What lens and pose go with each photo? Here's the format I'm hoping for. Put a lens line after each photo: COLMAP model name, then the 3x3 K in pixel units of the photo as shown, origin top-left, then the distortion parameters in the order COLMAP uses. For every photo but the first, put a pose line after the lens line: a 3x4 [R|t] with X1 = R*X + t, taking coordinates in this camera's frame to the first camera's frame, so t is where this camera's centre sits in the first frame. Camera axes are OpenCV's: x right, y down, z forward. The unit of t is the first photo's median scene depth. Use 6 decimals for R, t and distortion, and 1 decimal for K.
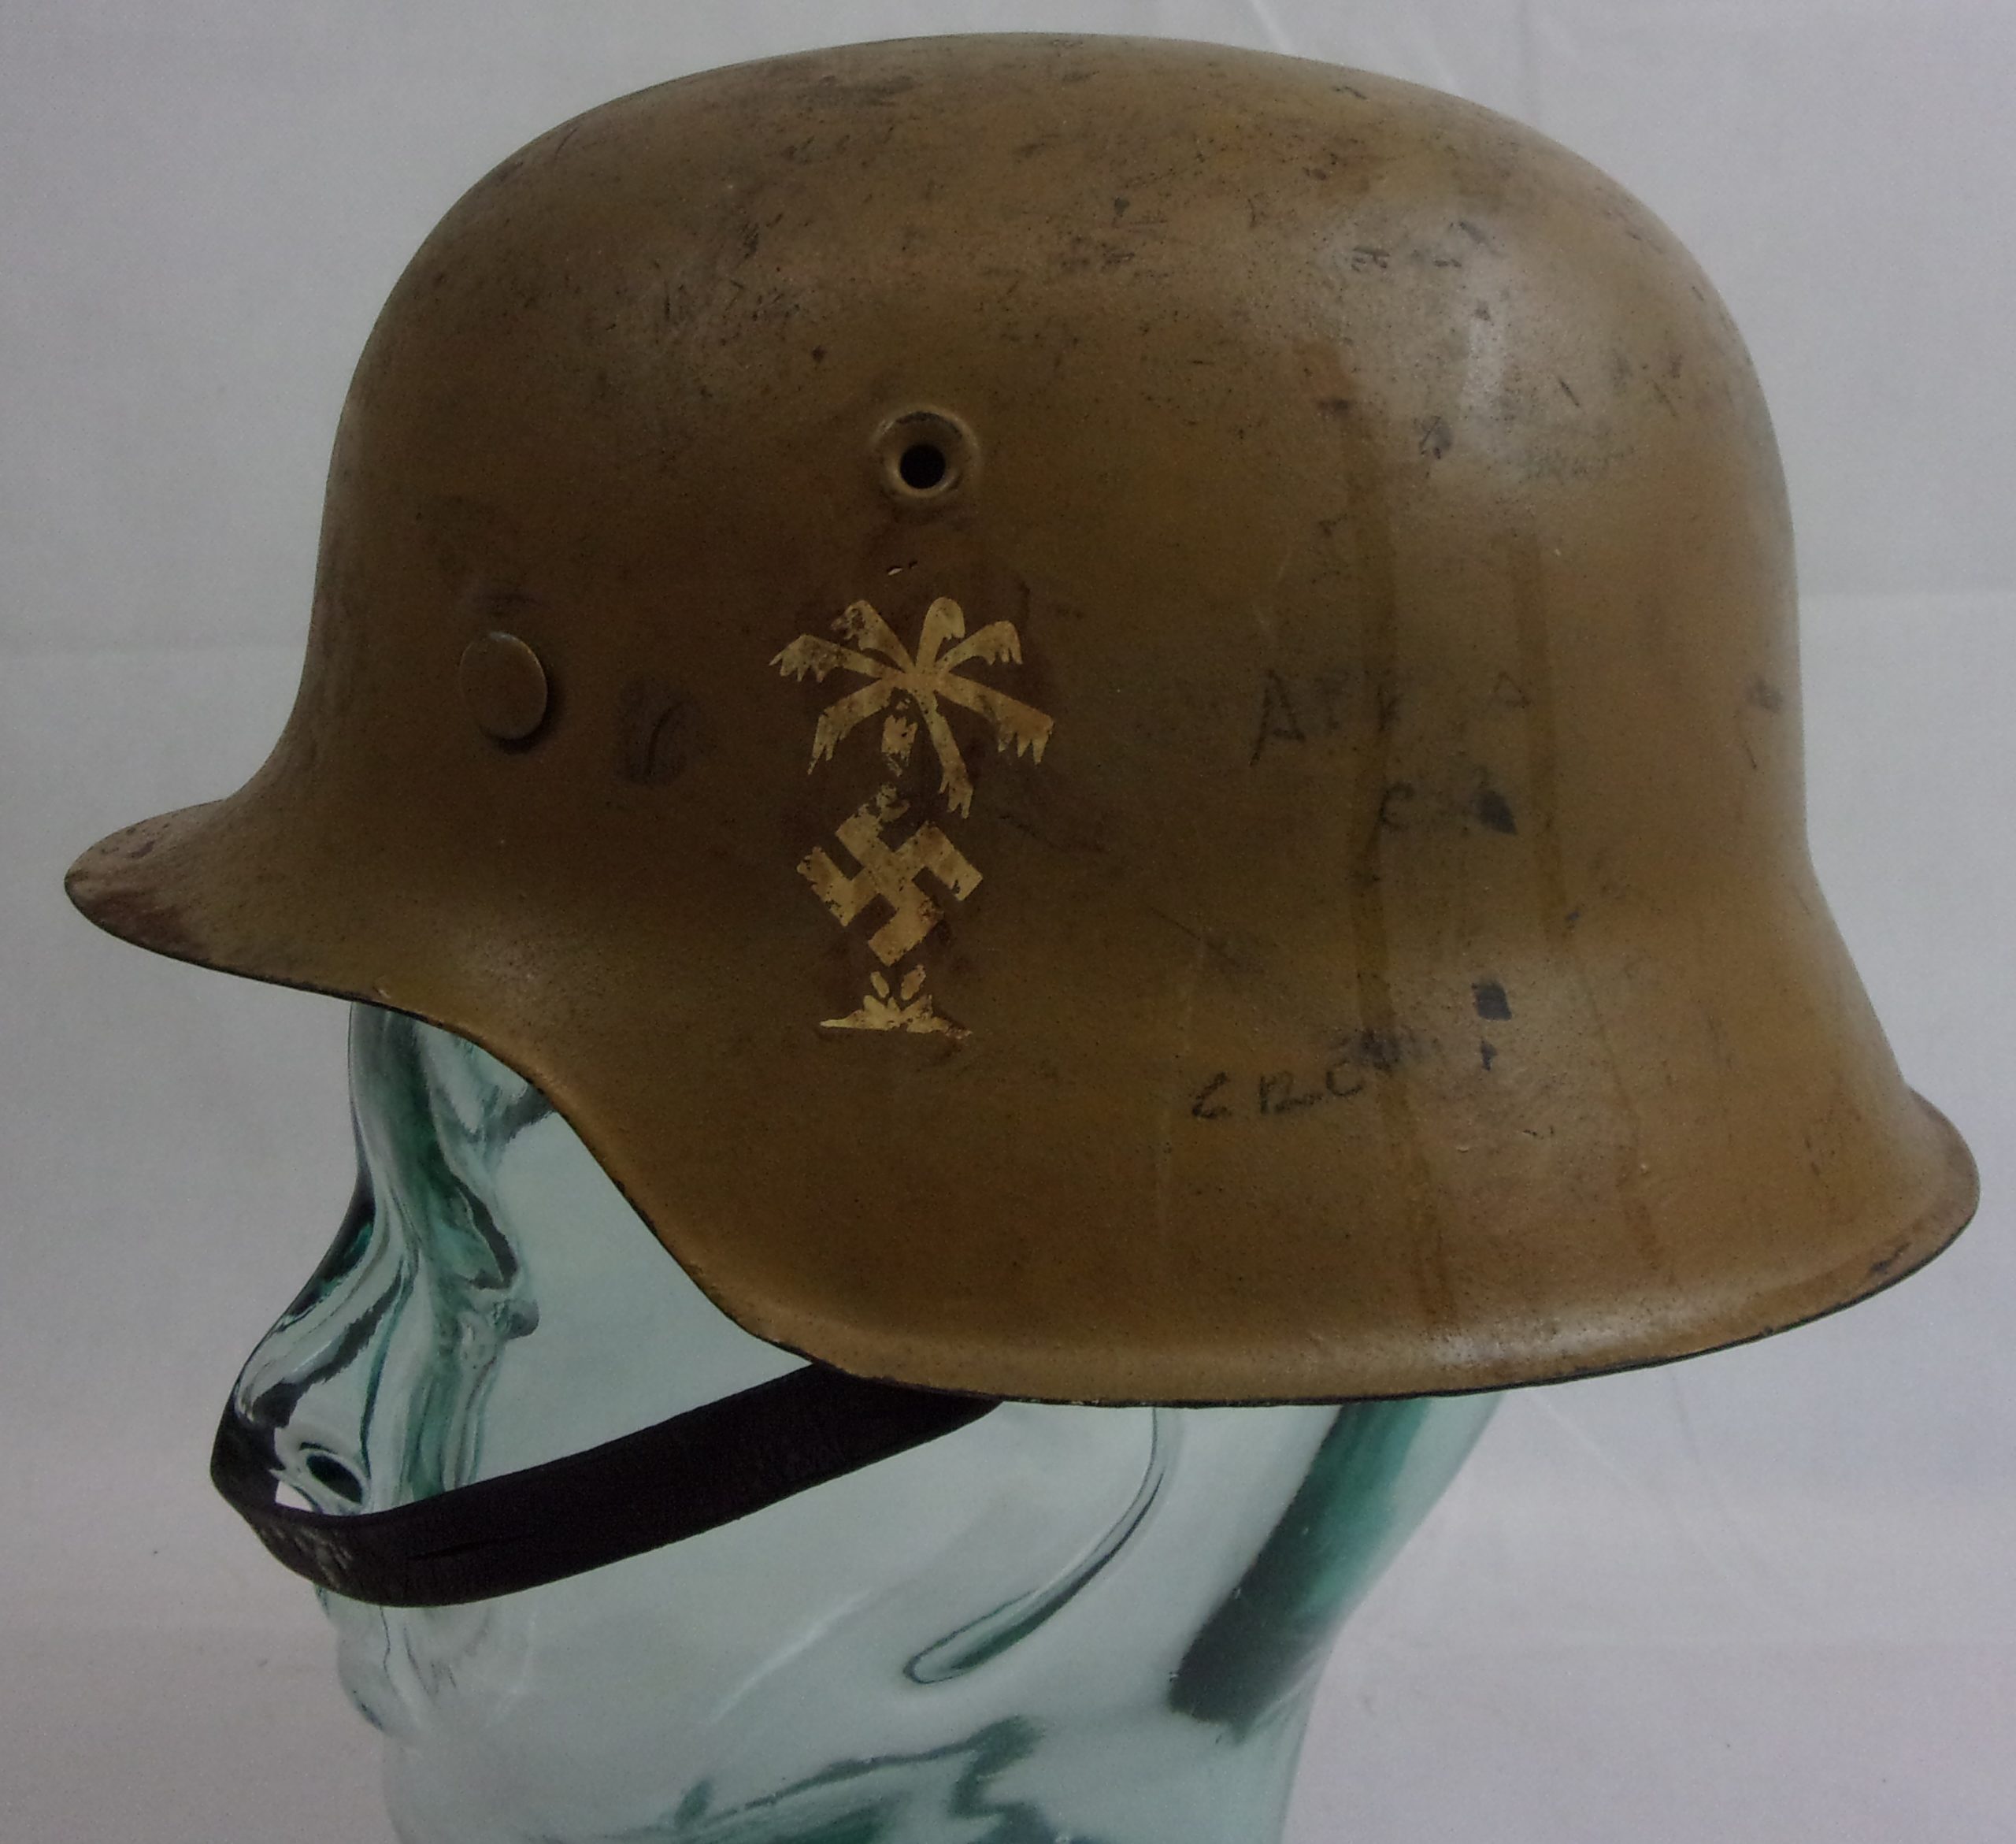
lens RADIAL K [[2319.5, 0, 913.0], [0, 2319.5, 864.2], [0, 0, 1]] dist [0.108951, 0.000000]
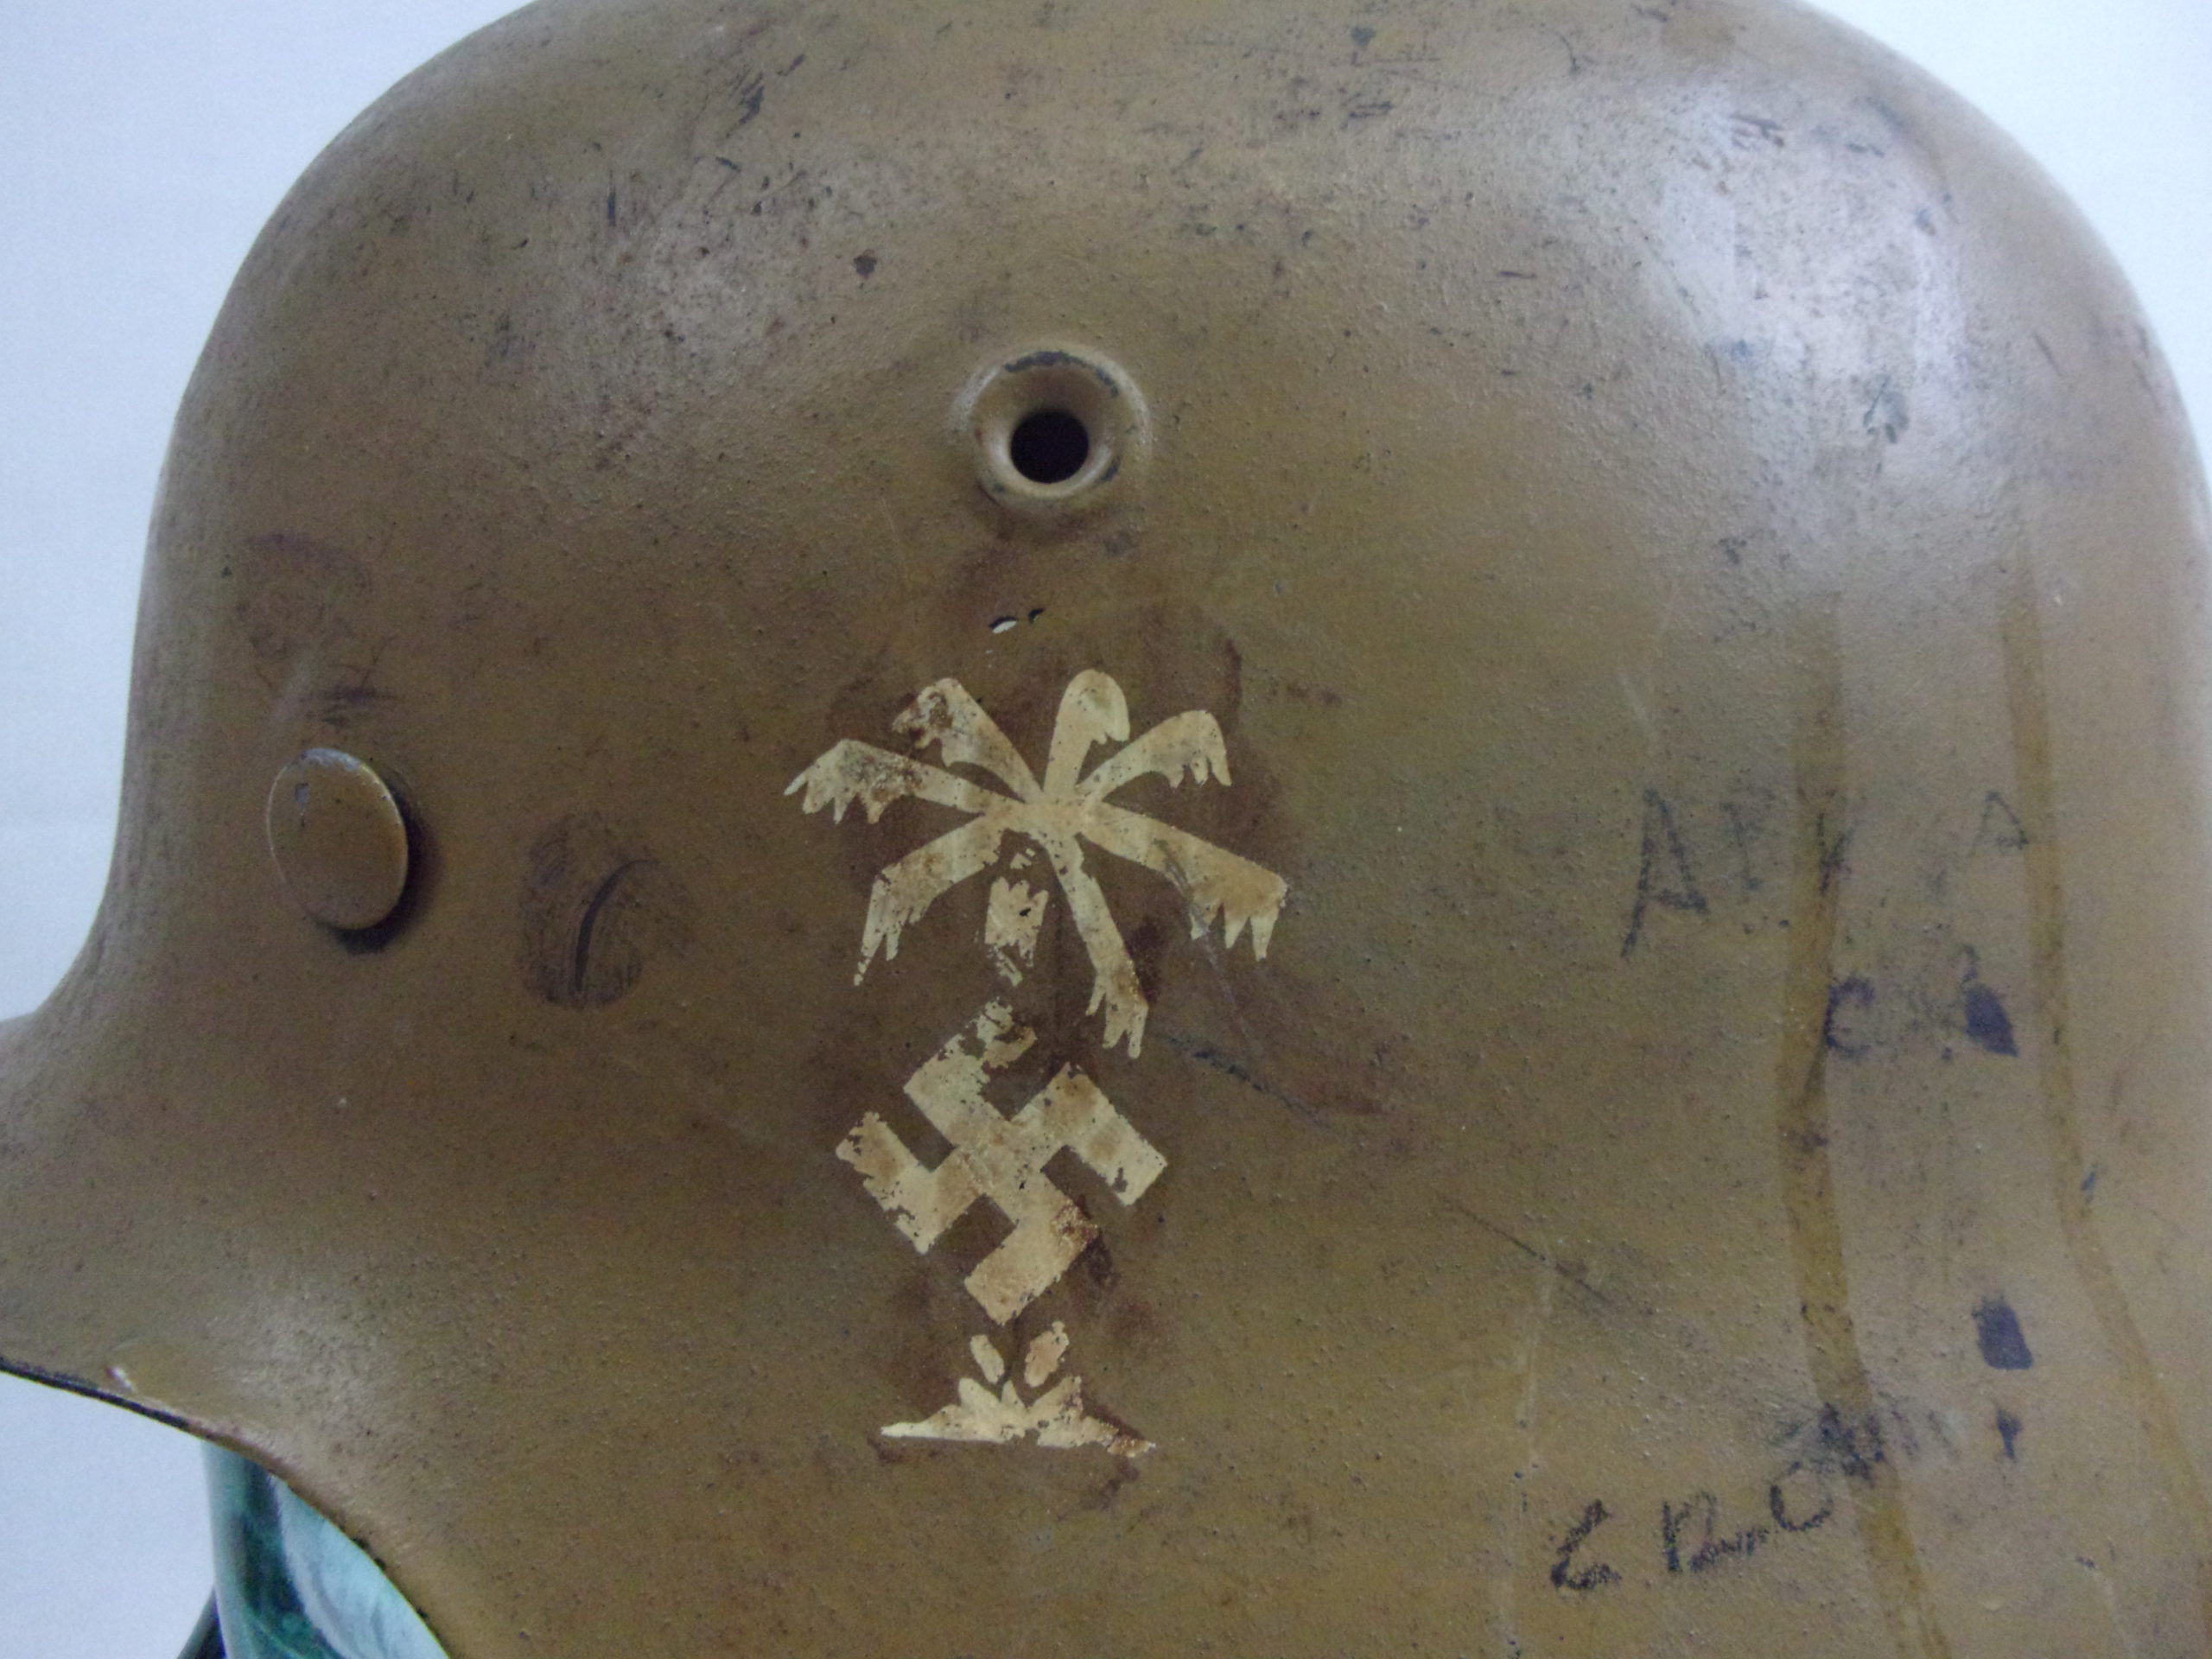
lens RADIAL K [[1842.4, 0, 1018.9], [0, 1842.4, 806.7], [0, 0, 1]] dist [0.012670, -0.029128]
pose [[0.998991, -0.015762, 0.042052, -0.023372], [0.019650, 0.995406, -0.093701, -0.038985], [-0.040382, 0.094433, 0.994712, 0.543824]]
